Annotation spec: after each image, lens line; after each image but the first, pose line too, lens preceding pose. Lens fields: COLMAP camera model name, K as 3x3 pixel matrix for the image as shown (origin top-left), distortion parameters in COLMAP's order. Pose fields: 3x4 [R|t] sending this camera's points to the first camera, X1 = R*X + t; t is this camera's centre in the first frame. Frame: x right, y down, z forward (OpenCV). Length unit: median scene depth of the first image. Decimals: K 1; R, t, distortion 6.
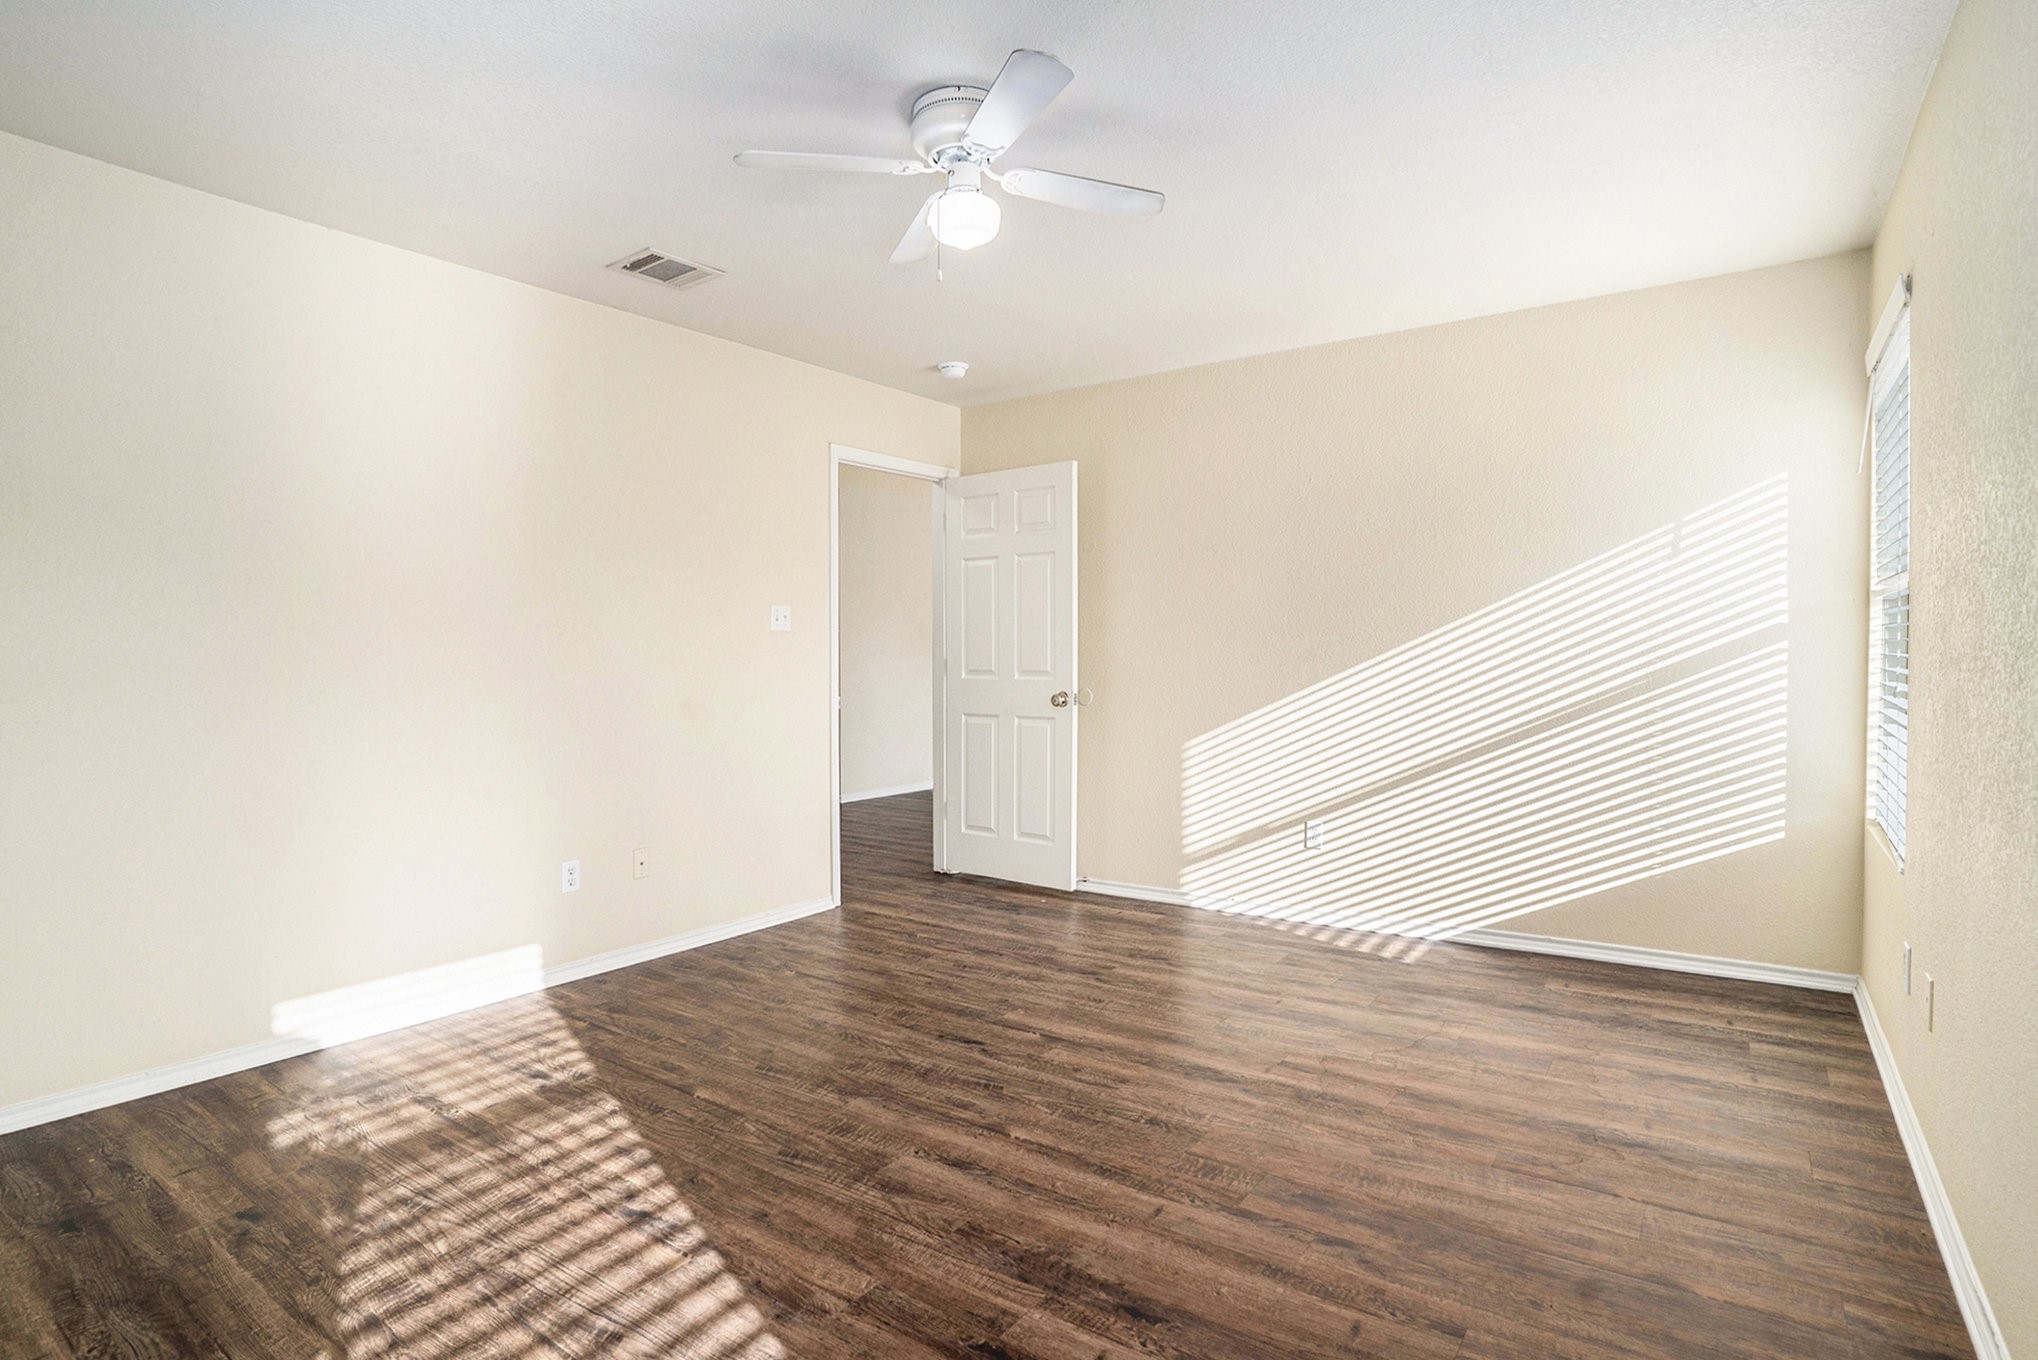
lens RADIAL K [[1025.2, 0, 1019.0], [0, 1025.2, 680.0], [0, 0, 1]] dist [-0.088314, 0.034878]
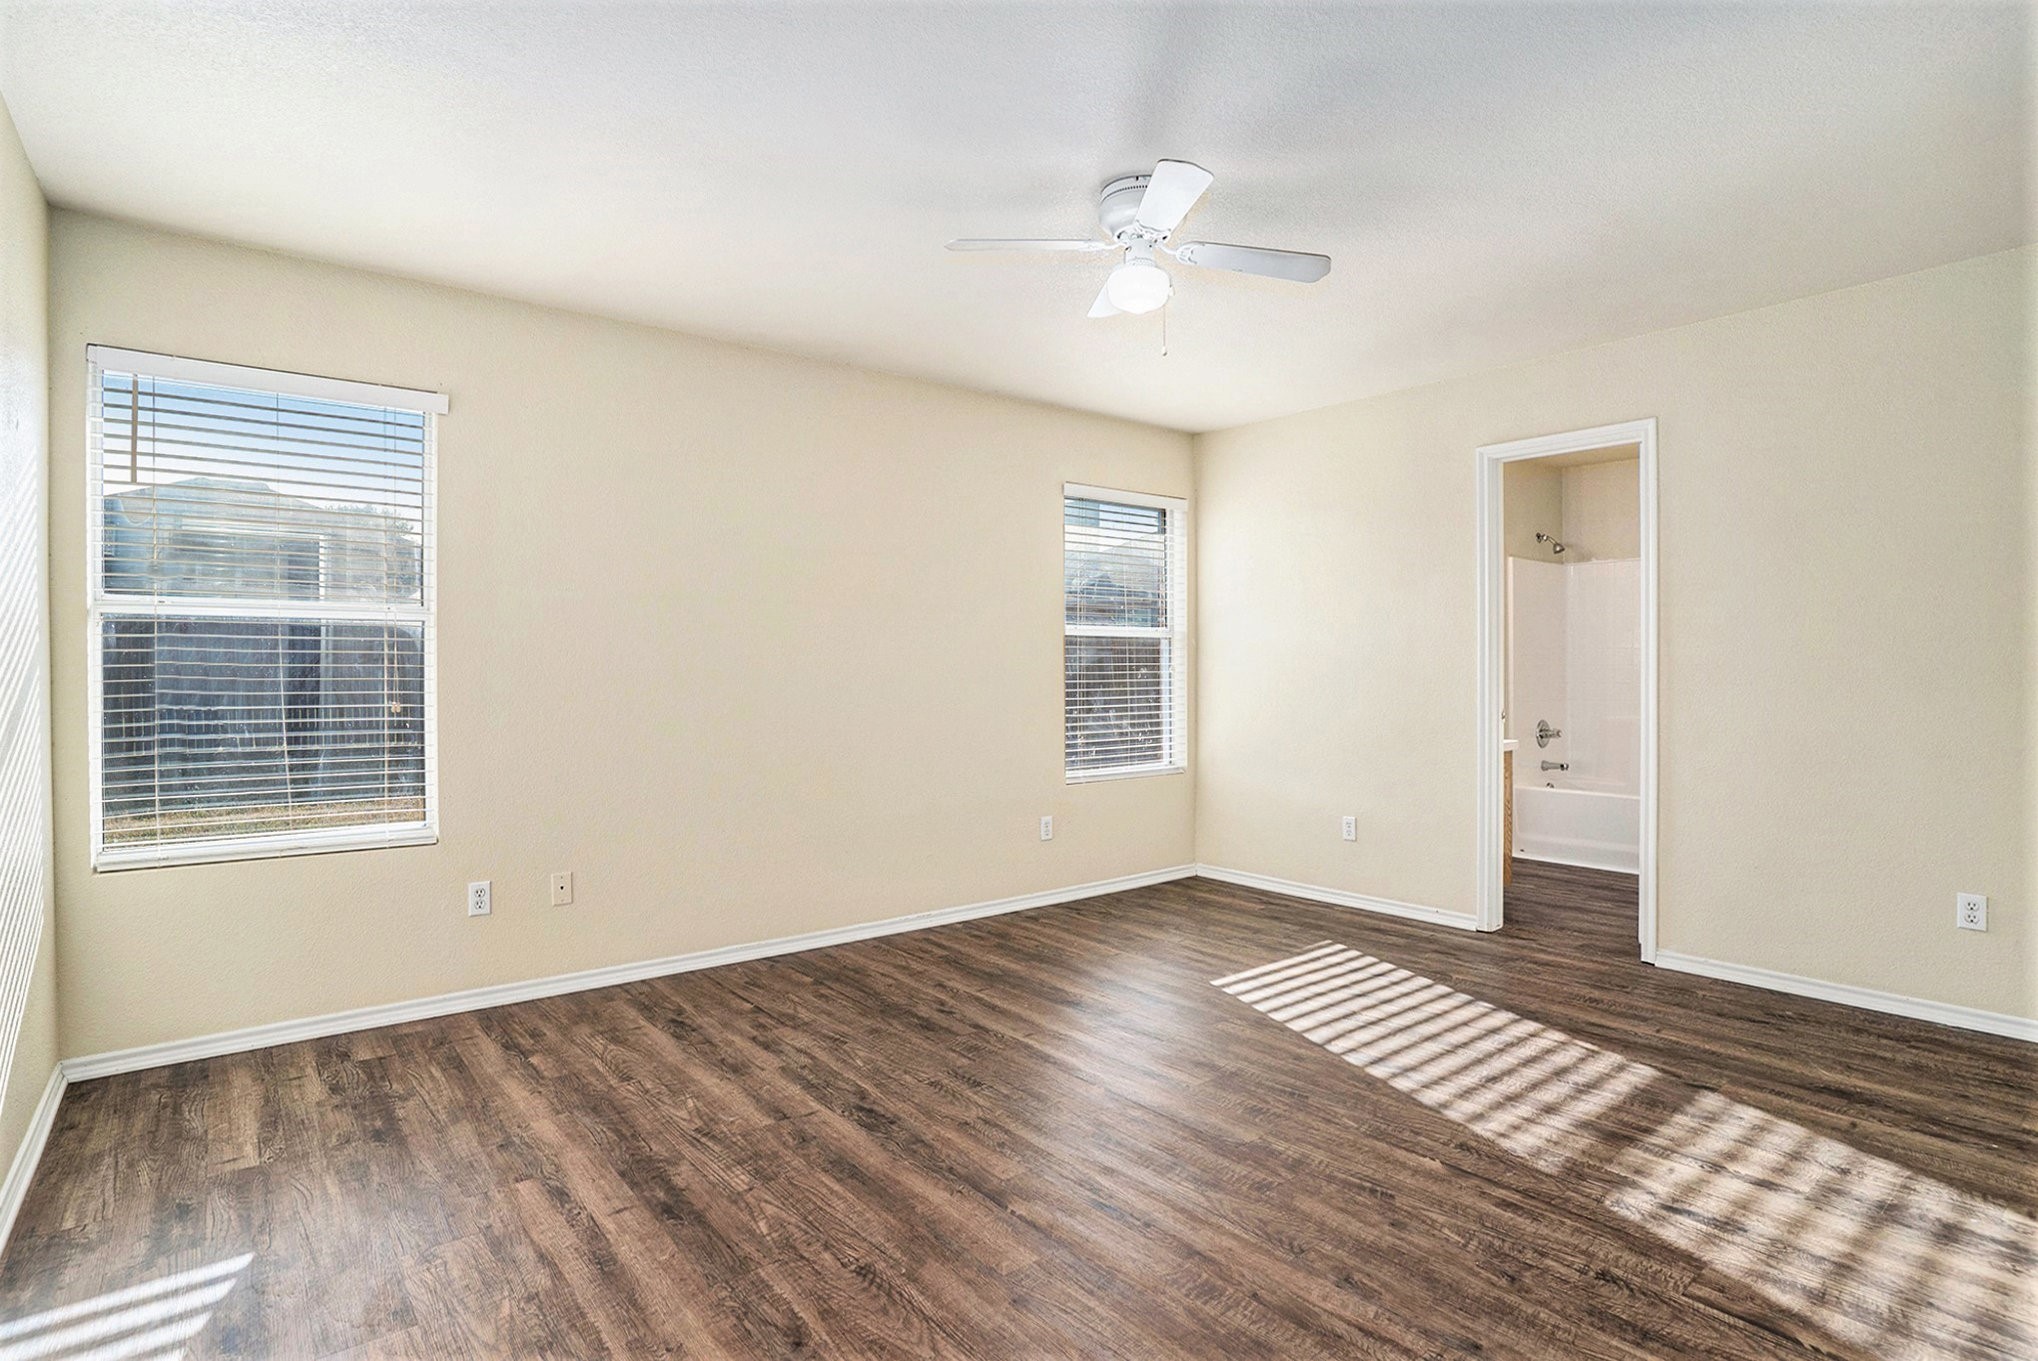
lens RADIAL K [[1025.2, 0, 1019.0], [0, 1025.2, 680.5], [0, 0, 1]] dist [-0.088314, 0.034878]
pose [[-0.961792, 0.007728, 0.273673, -0.227308], [0.019218, 0.999041, 0.039329, -0.058265], [-0.273107, 0.043086, -0.961018, 2.062312]]
